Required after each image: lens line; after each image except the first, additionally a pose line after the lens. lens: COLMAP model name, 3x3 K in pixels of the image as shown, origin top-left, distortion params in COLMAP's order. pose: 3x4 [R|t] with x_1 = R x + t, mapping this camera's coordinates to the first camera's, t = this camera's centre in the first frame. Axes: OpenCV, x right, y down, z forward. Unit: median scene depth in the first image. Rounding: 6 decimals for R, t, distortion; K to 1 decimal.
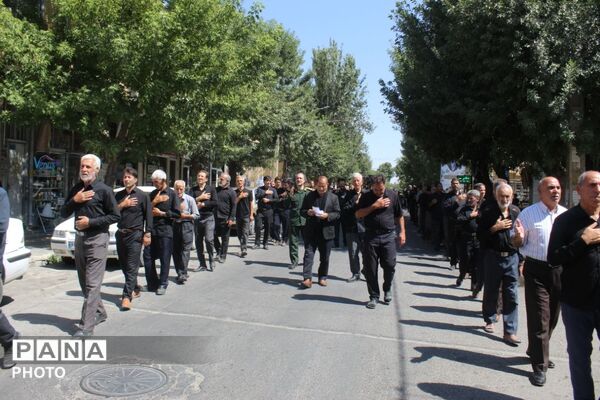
lens RADIAL K [[607.0, 0, 302.3], [0, 607.0, 191.1], [0, 0, 1]] dist [-0.092229, 0.027807]
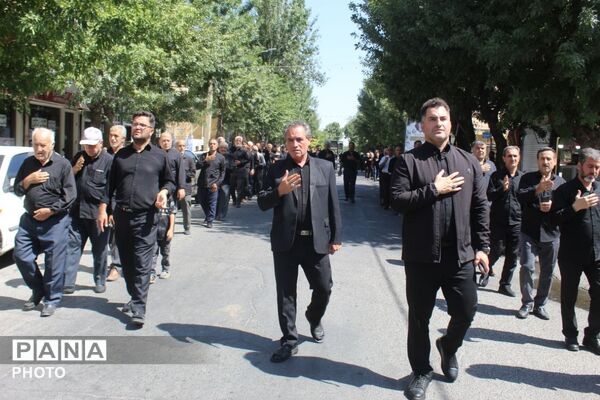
lens RADIAL K [[549.8, 0, 300.5], [0, 549.8, 192.8], [0, 0, 1]] dist [-0.147126, 0.145622]
pose [[0.993047, -0.000747, 0.117715, -0.008409], [-0.007682, 0.997437, 0.071138, -0.000672], [-0.117466, -0.071548, 0.990496, 0.295181]]
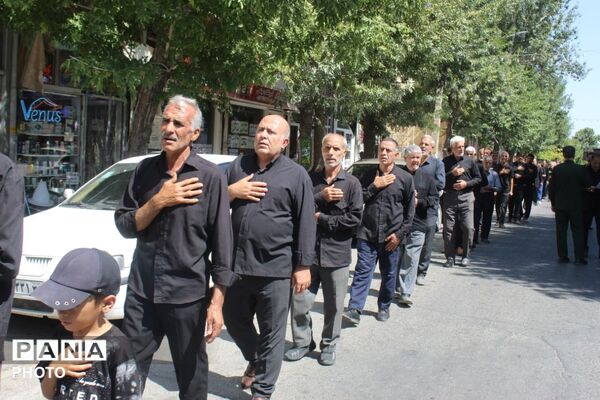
lens RADIAL K [[607.0, 0, 302.3], [0, 607.0, 191.1], [0, 0, 1]] dist [-0.092229, 0.027807]
pose [[0.975979, 0.027346, -0.216143, -0.046836], [-0.017460, 0.998718, 0.047516, -0.001595], [0.217165, -0.042601, 0.975205, 0.383784]]
